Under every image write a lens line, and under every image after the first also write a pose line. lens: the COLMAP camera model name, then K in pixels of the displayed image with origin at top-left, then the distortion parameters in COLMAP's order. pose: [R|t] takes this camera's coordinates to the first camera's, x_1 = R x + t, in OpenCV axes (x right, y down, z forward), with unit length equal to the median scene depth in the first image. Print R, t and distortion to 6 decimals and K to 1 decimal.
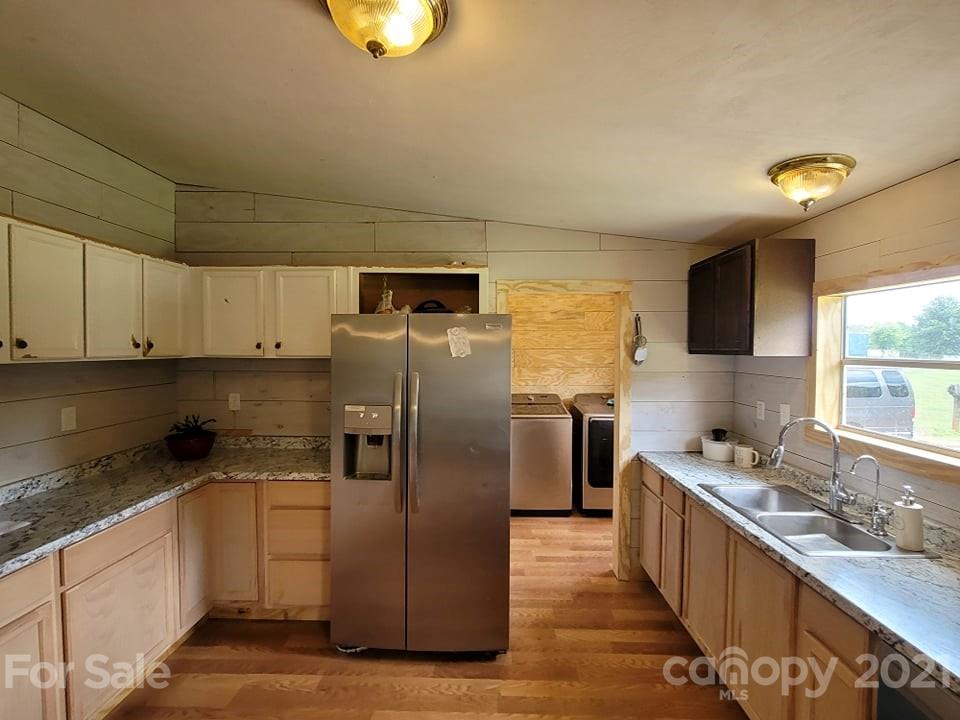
lens RADIAL K [[450.4, 0, 480.0], [0, 450.4, 360.0], [0, 0, 1]] dist [0.000612, -0.000349]
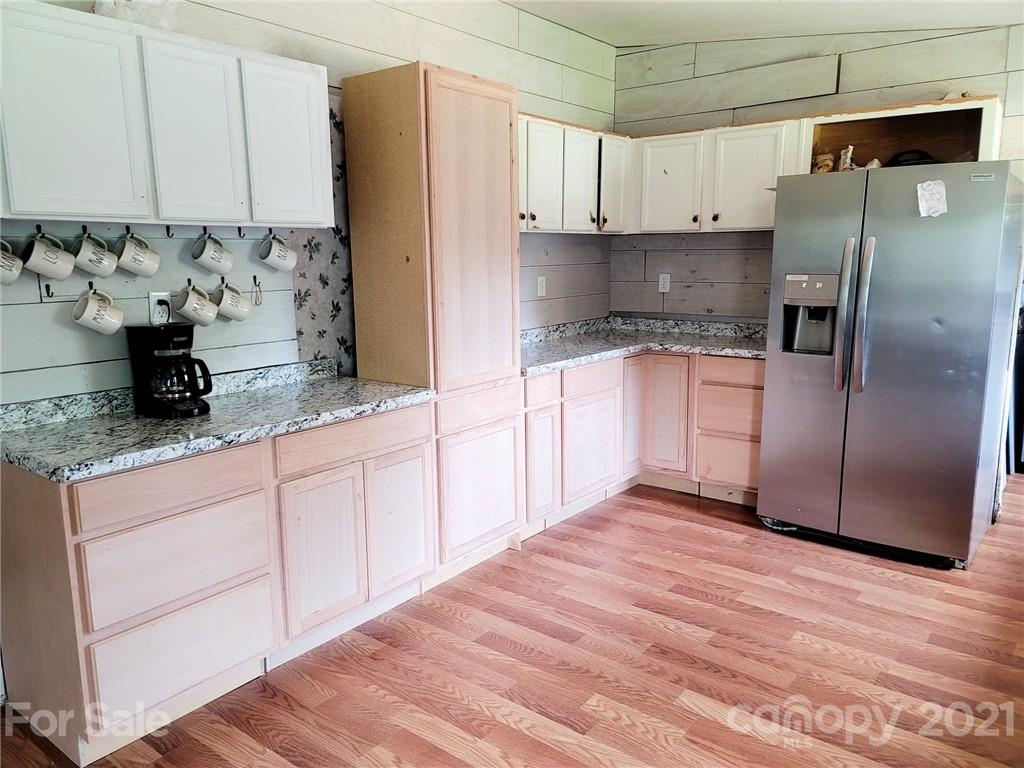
lens RADIAL K [[752.3, 0, 494.1], [0, 752.3, 381.5], [0, 0, 1]] dist [0.051588, -0.002752]
pose [[0.793620, 0.093738, -0.601150, 0.169093], [-0.006577, 0.989324, 0.145585, 0.081537], [0.608379, -0.111586, 0.785763, -0.572486]]
